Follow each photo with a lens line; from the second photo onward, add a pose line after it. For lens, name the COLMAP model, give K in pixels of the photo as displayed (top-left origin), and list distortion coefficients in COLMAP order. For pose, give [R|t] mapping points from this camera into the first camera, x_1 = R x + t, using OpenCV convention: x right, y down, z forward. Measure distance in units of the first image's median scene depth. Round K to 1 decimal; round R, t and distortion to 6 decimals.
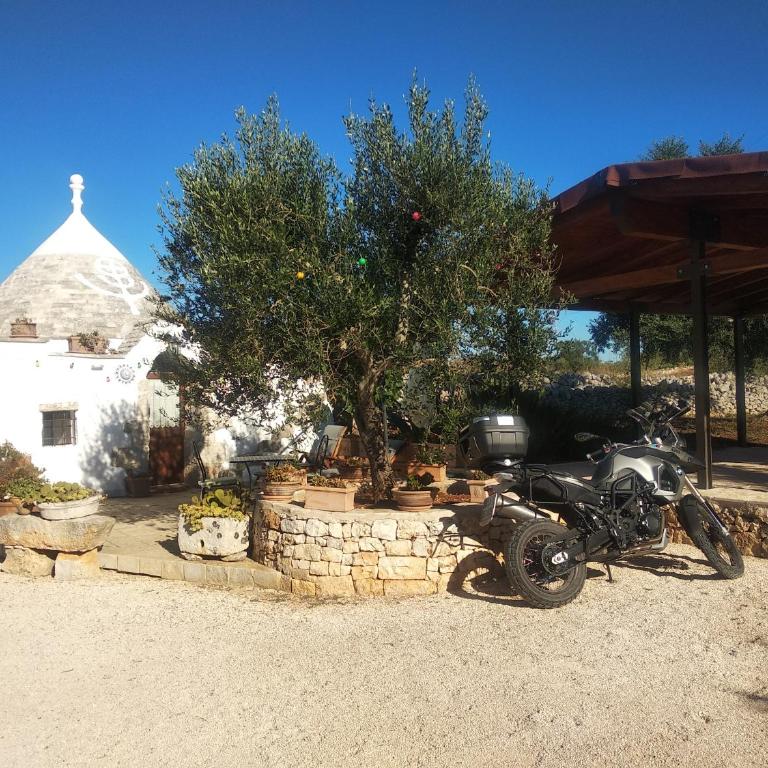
lens RADIAL K [[791.8, 0, 384.0], [0, 791.8, 384.0], [0, 0, 1]] dist [0.094003, -0.205614]
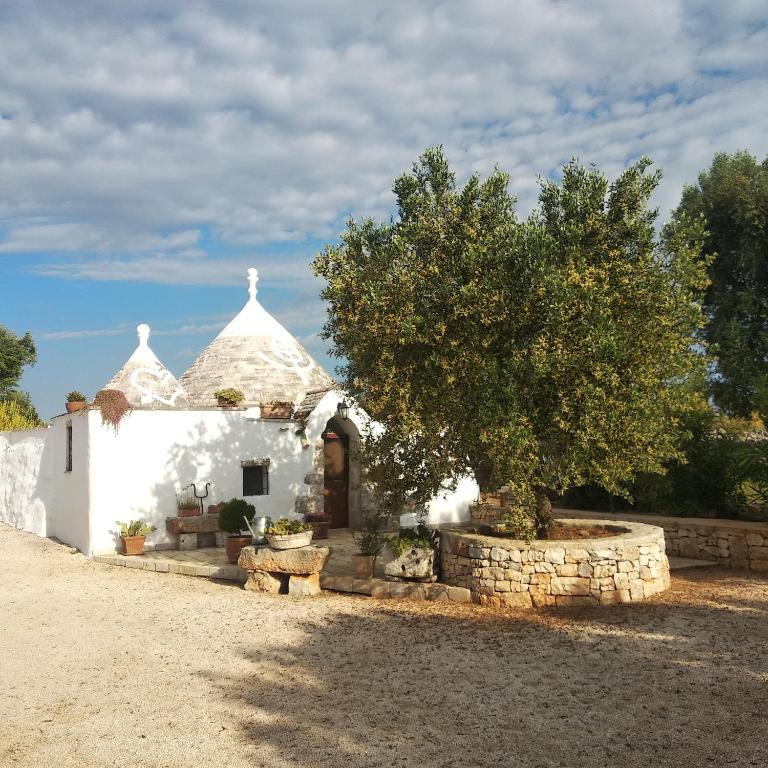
lens RADIAL K [[791.8, 0, 384.0], [0, 791.8, 384.0], [0, 0, 1]] dist [0.094003, -0.205614]
pose [[0.992333, -0.021445, -0.121714, -0.061117], [0.012590, 0.997248, -0.073058, -0.000363], [0.122946, 0.070965, 0.989873, -0.176499]]
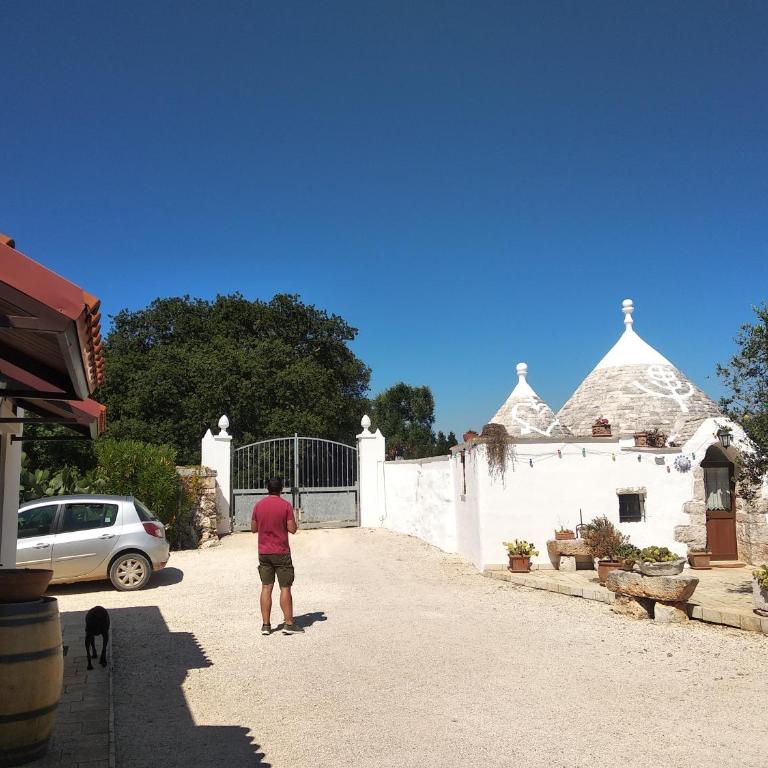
lens RADIAL K [[791.8, 0, 384.0], [0, 791.8, 384.0], [0, 0, 1]] dist [0.094003, -0.205614]
pose [[0.810308, -0.071640, -0.581609, 0.017608], [0.009961, 0.994040, -0.108564, -0.005540], [0.585920, 0.082177, 0.806191, -0.239298]]
